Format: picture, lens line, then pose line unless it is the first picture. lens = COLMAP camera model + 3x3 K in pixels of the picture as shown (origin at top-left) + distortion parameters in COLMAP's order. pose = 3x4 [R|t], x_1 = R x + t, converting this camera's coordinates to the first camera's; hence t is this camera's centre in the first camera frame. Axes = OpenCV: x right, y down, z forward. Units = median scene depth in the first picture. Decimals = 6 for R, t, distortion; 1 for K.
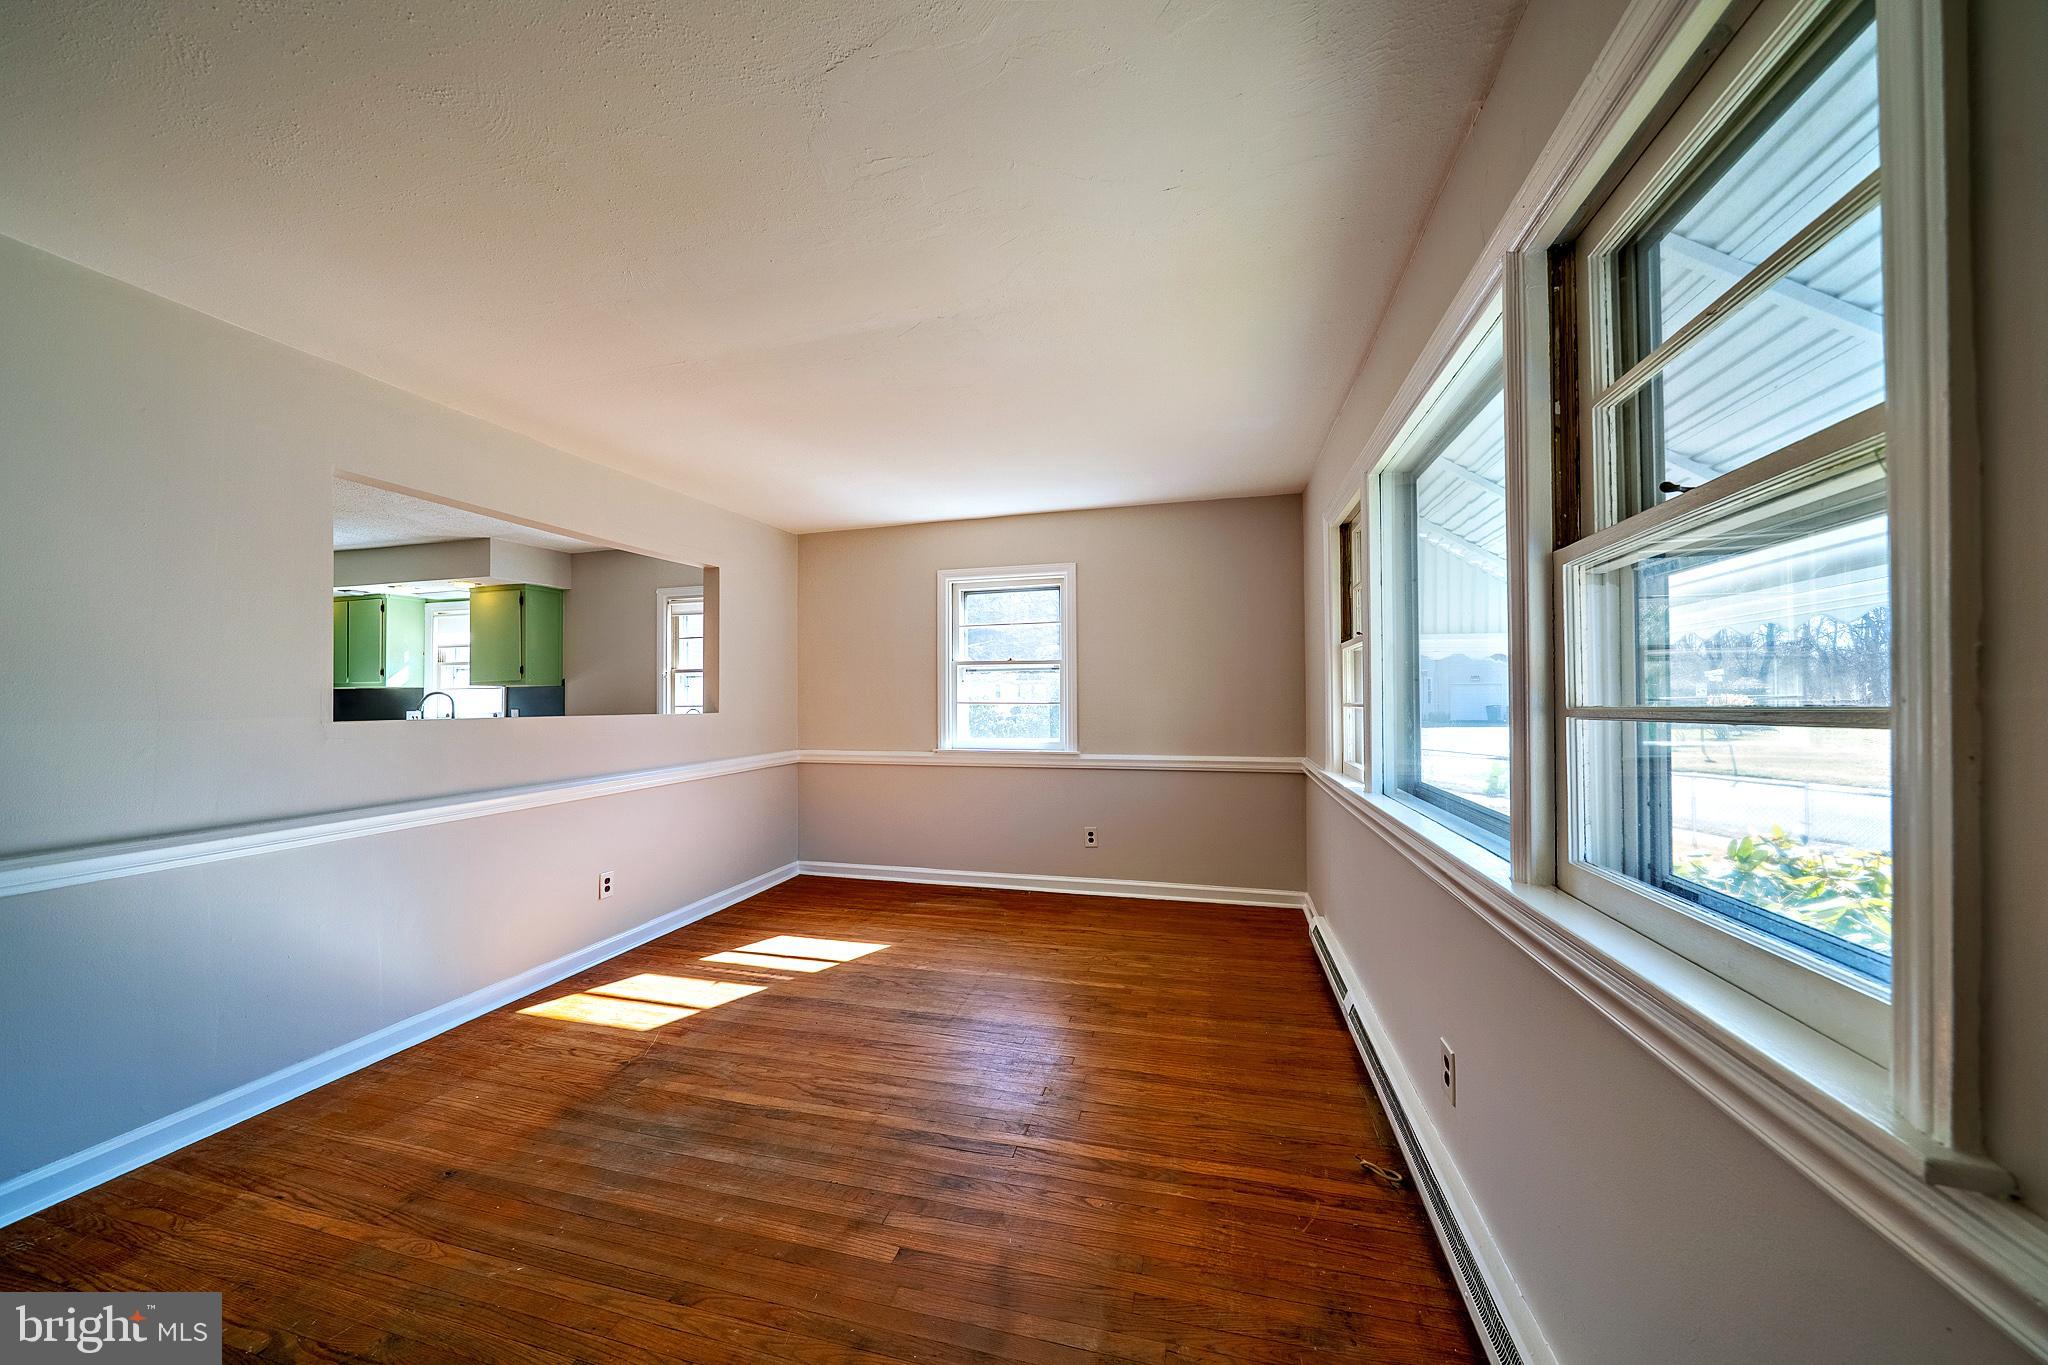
lens RADIAL K [[703.9, 0, 1008.5], [0, 703.9, 694.3], [0, 0, 1]] dist [-0.005039, -0.000147]
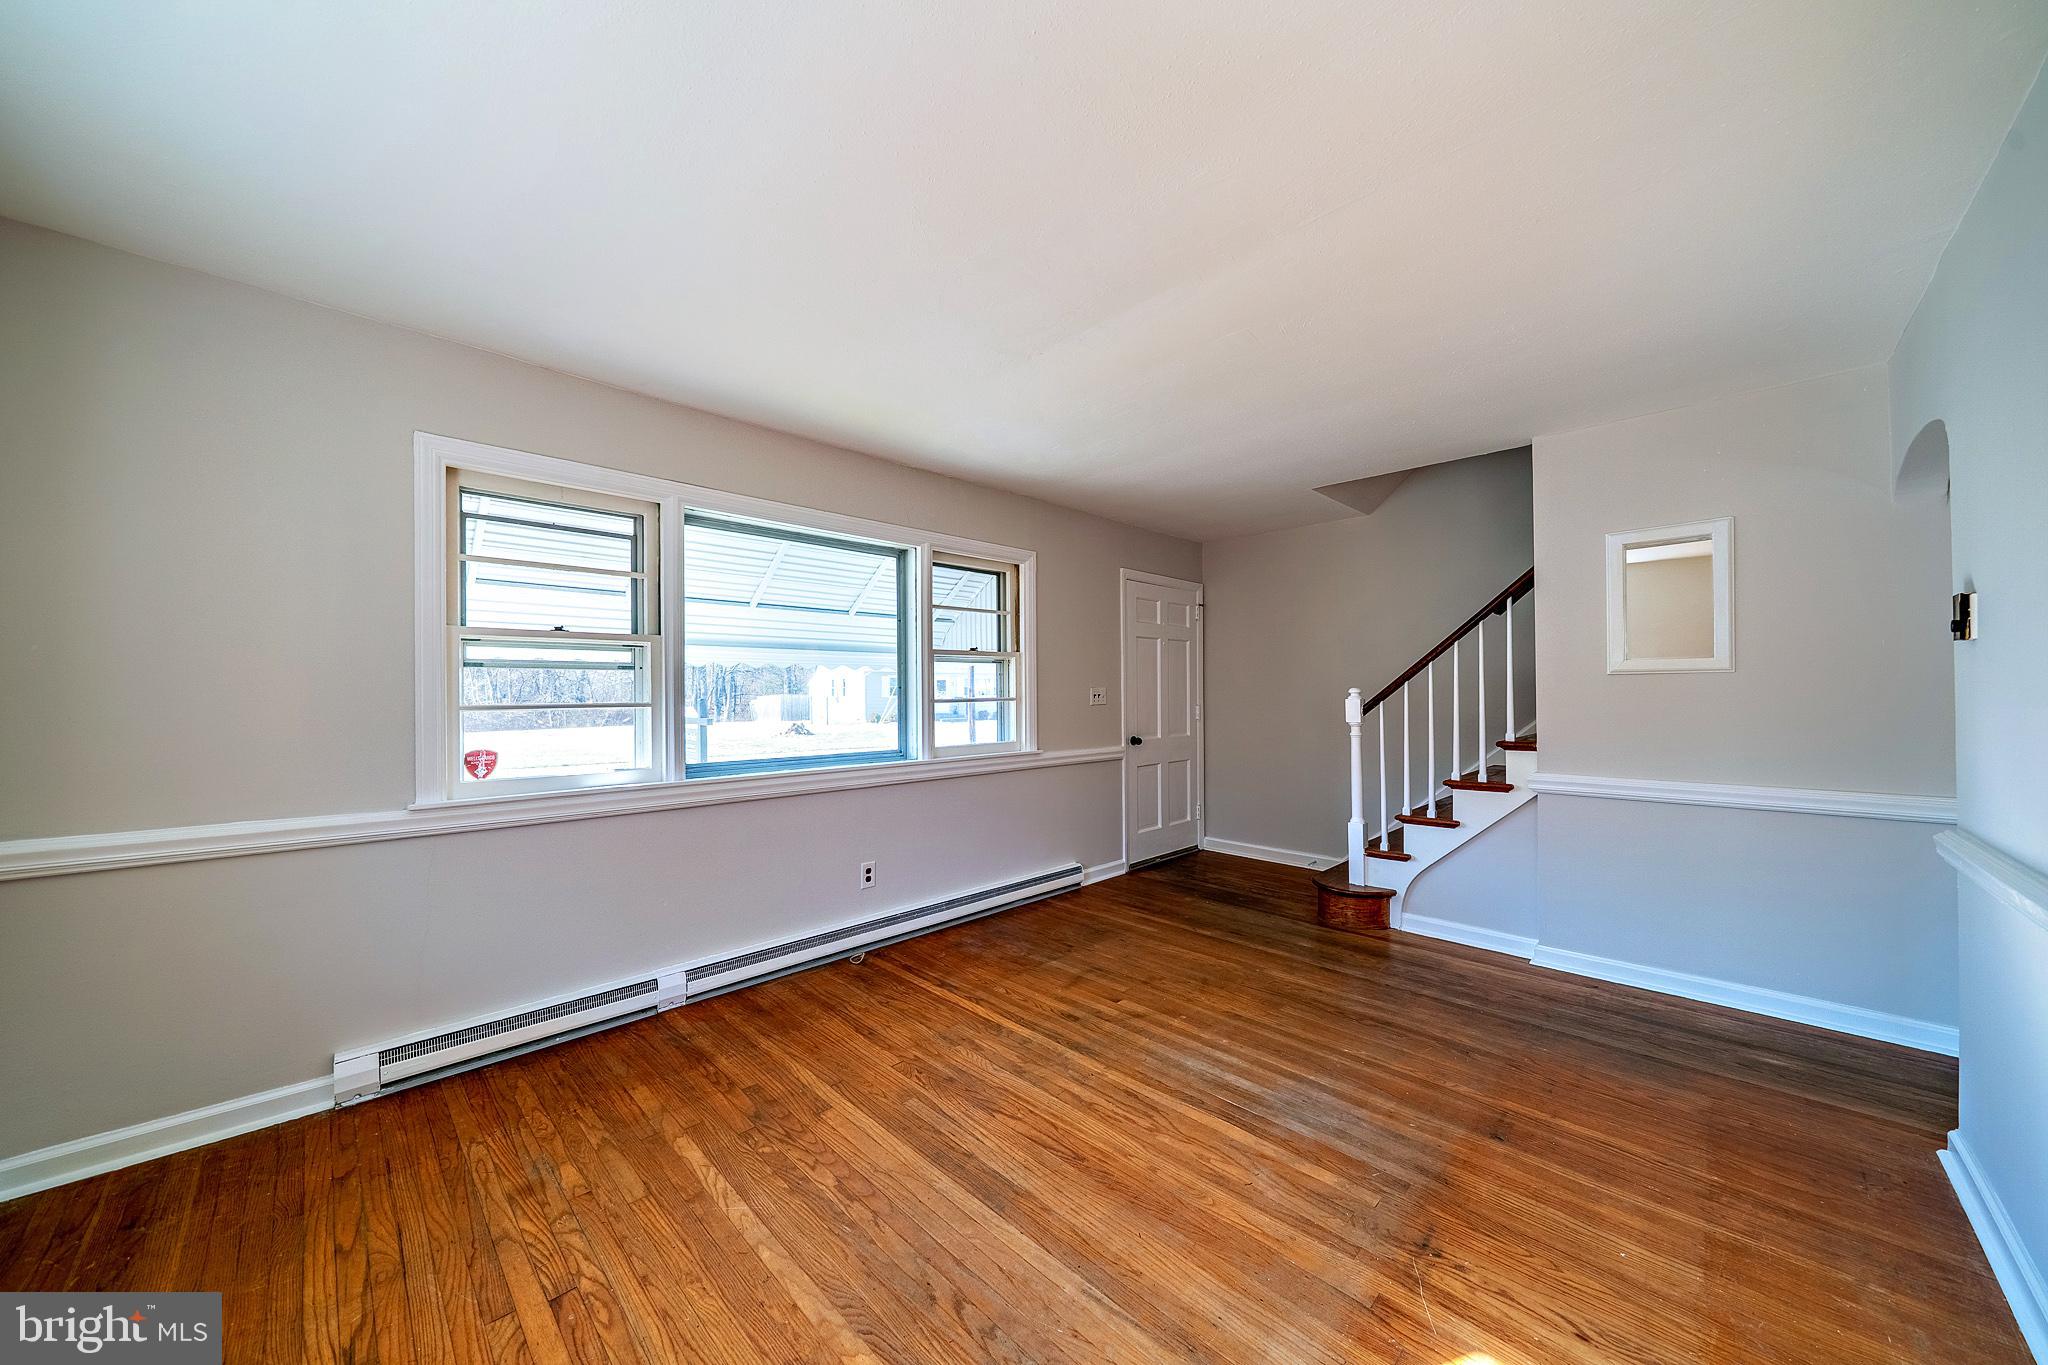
lens RADIAL K [[703.9, 0, 1011.2], [0, 703.9, 694.5], [0, 0, 1]] dist [-0.005039, -0.000147]
pose [[-0.866877, 0.013056, 0.498350, -0.317360], [0.007640, 0.999888, -0.012906, 0.011068], [-0.498463, -0.007380, -0.866880, 1.039179]]
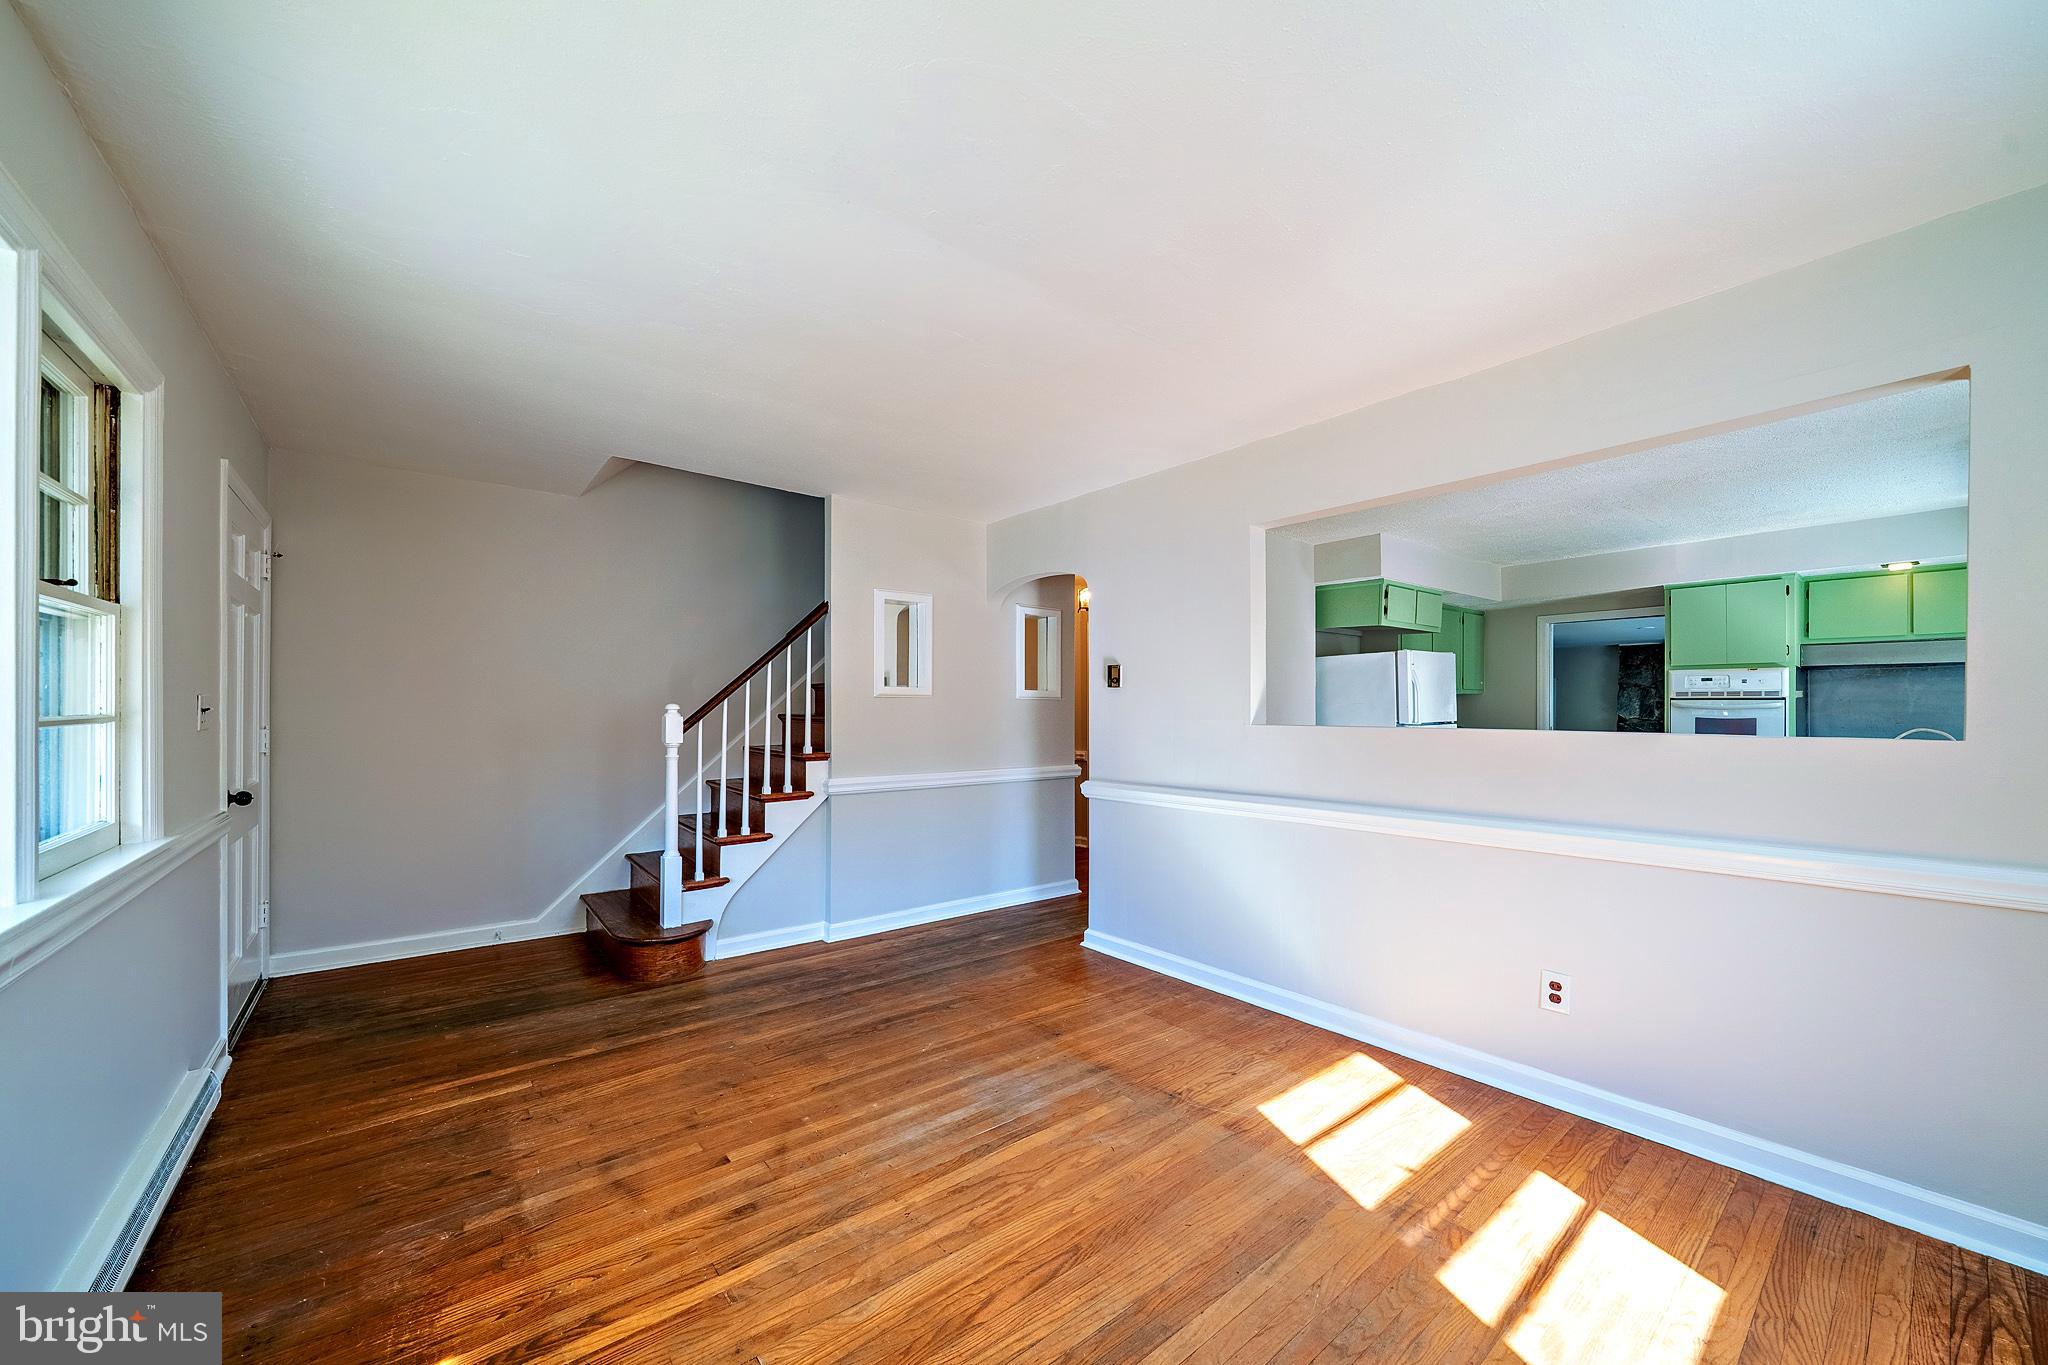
lens RADIAL K [[757.1, 0, 1012.7], [0, 757.1, 704.3], [0, 0, 1]] dist [-0.003527, -0.000366]
pose [[-0.582094, 0.000417, -0.813121, 0.242000], [0.009725, 0.999932, -0.006449, 0.004048], [0.813063, -0.011661, -0.582059, 0.839380]]
